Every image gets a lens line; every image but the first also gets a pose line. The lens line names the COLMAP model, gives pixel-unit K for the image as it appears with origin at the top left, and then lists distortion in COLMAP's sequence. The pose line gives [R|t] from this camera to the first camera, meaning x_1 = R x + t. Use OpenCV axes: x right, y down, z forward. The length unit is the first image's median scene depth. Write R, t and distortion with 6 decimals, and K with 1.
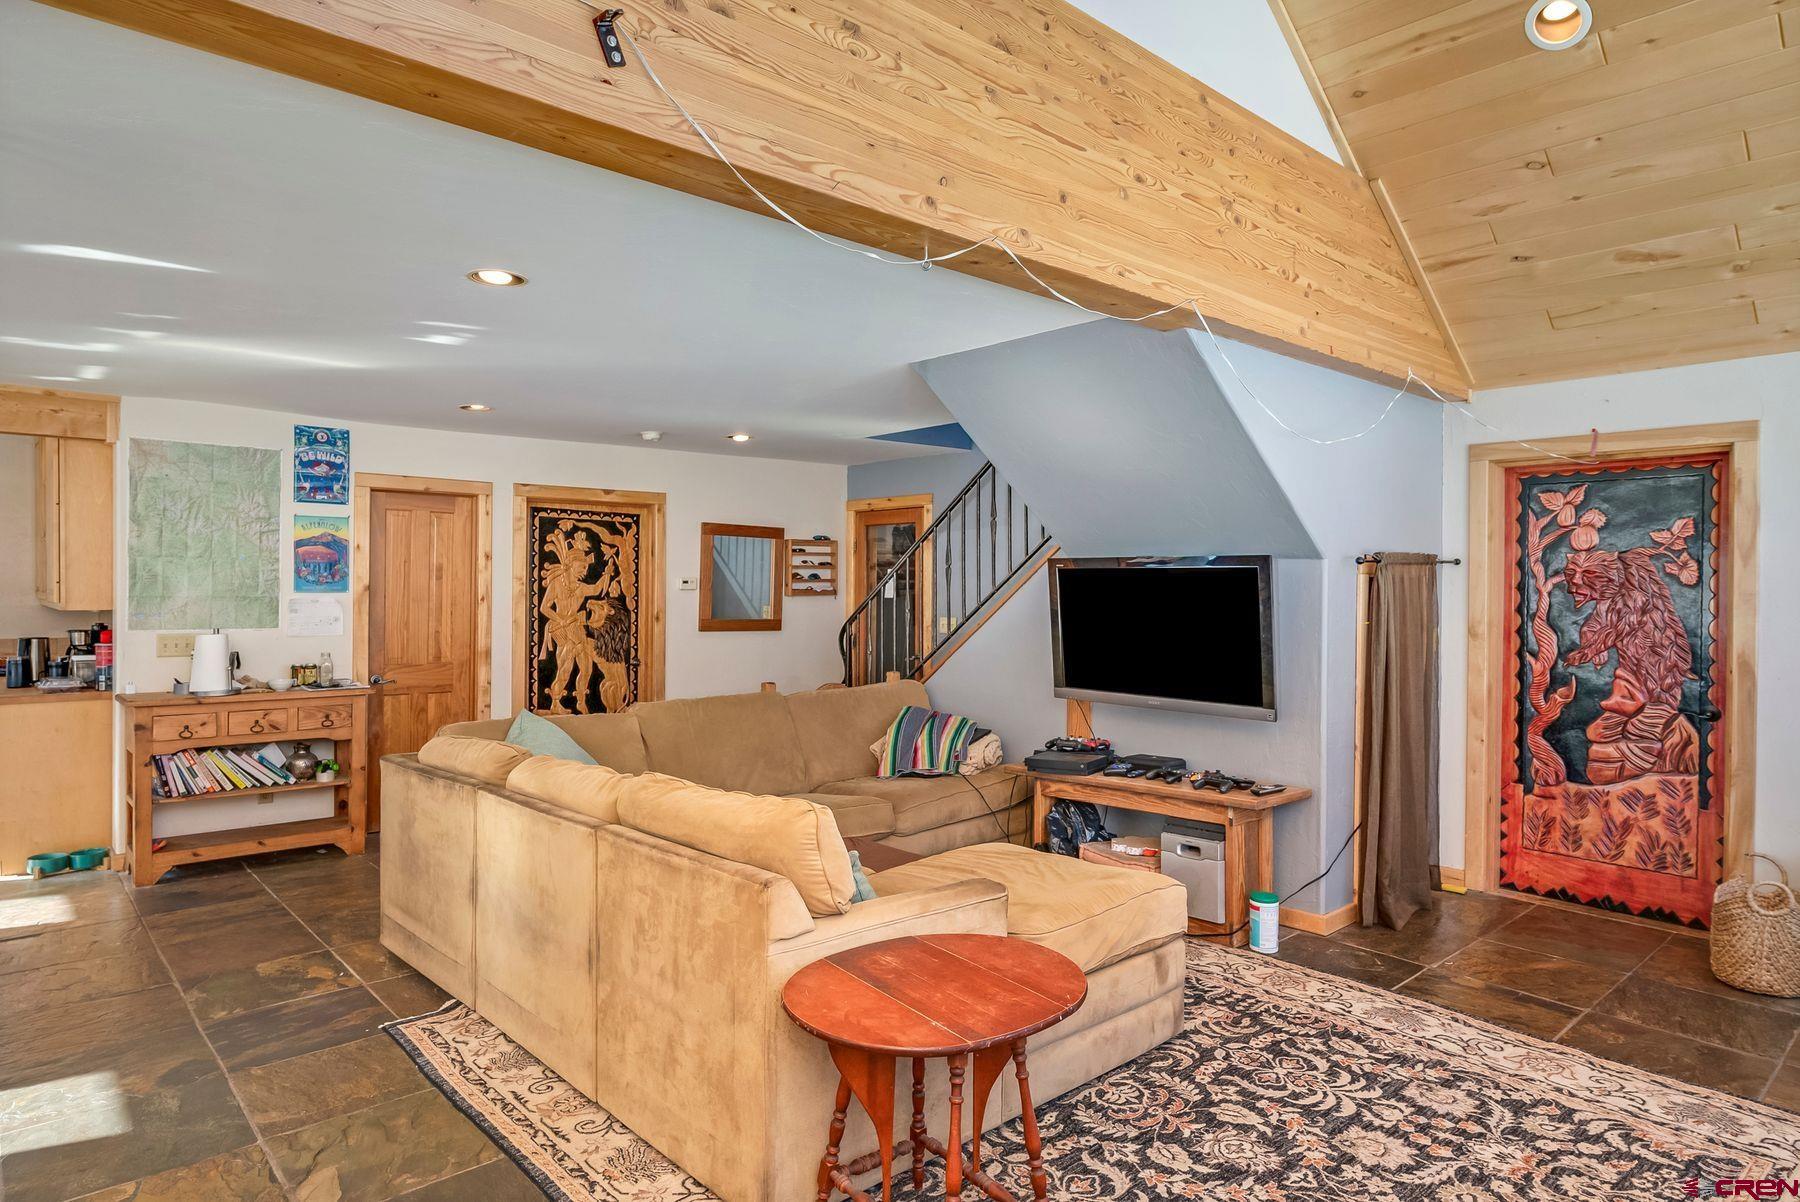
lens RADIAL K [[1062.4, 0, 908.0], [0, 1062.4, 601.3], [0, 0, 1]] dist [0.033803, -0.009061]
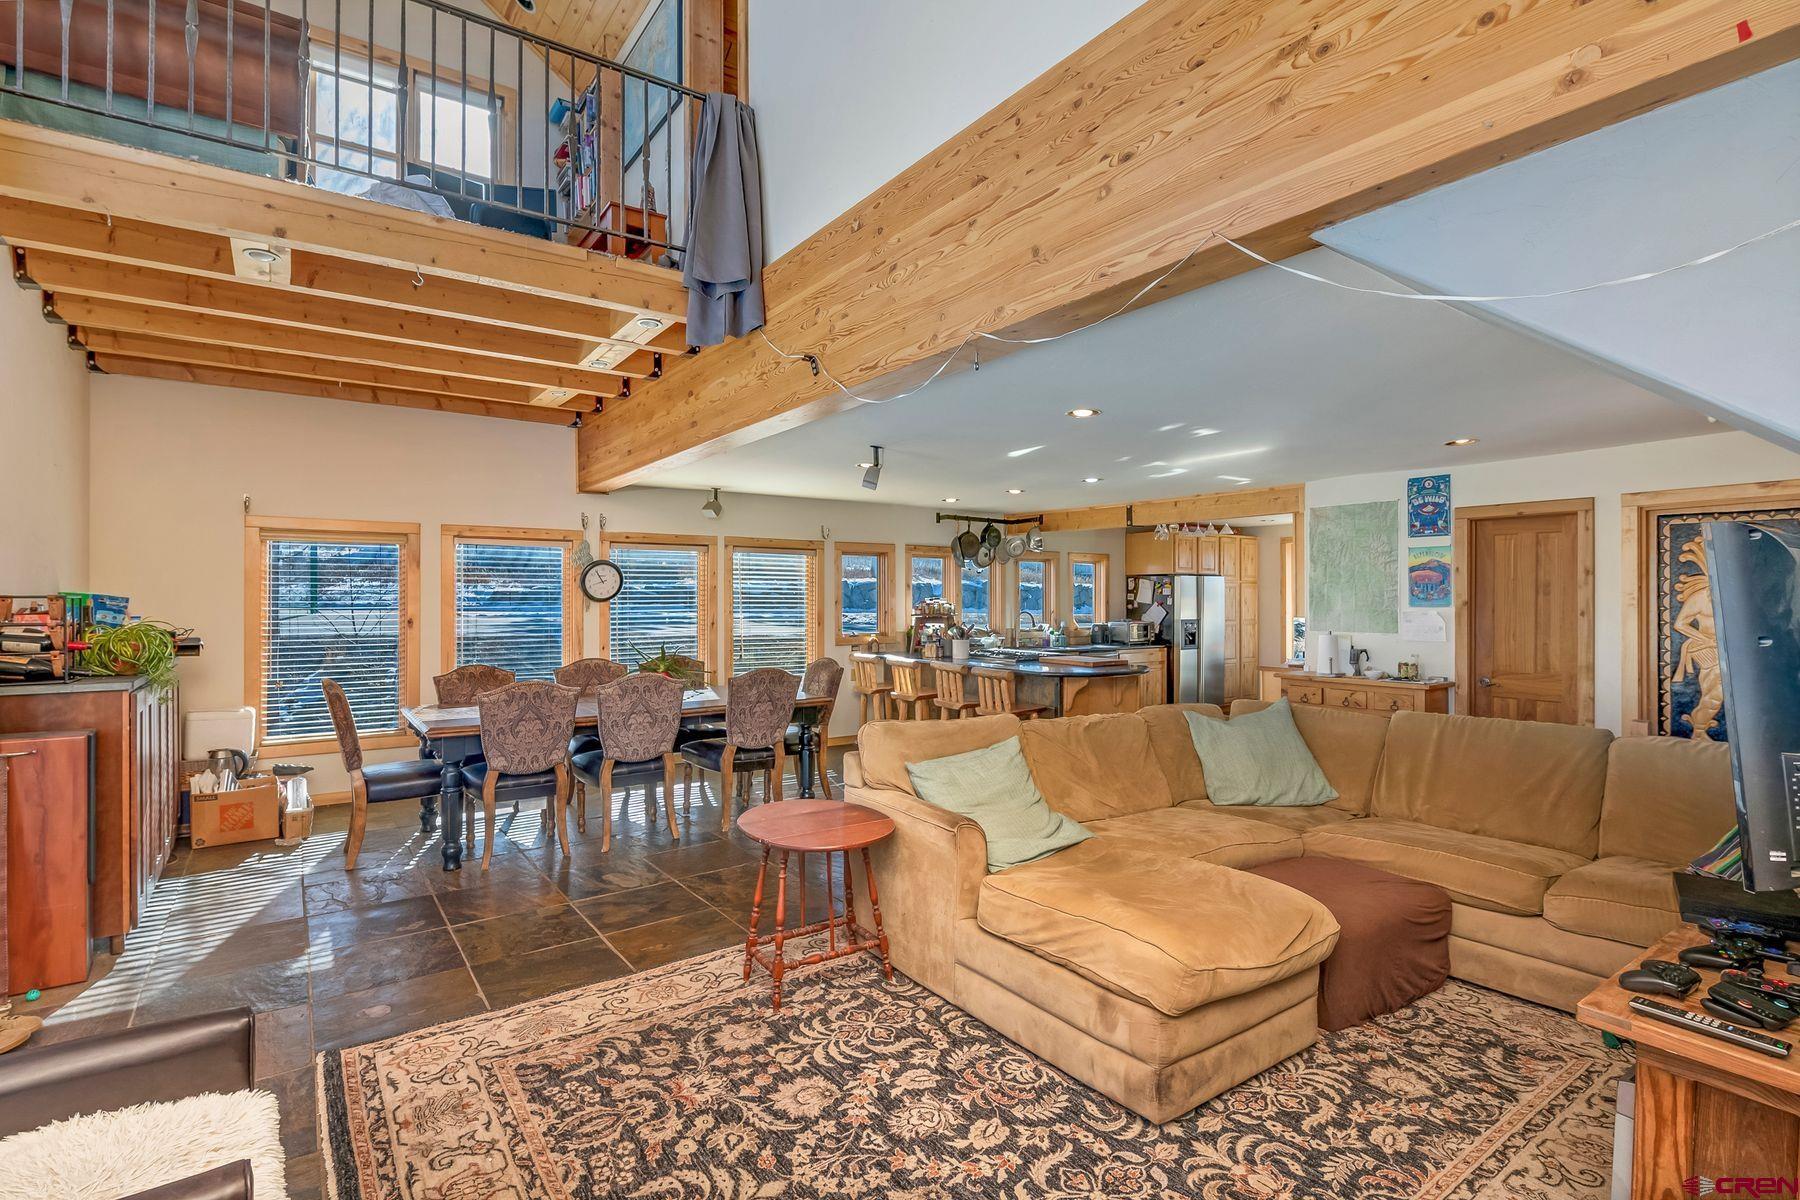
lens RADIAL K [[853.0, 0, 886.5], [0, 853.0, 596.0], [0, 0, 1]] dist [0.050980, -0.000578]
pose [[-0.119982, -0.013230, -0.992688, 1.058409], [-0.013995, 0.999834, -0.011634, -0.000570], [0.992677, 0.012497, -0.120147, 0.949711]]
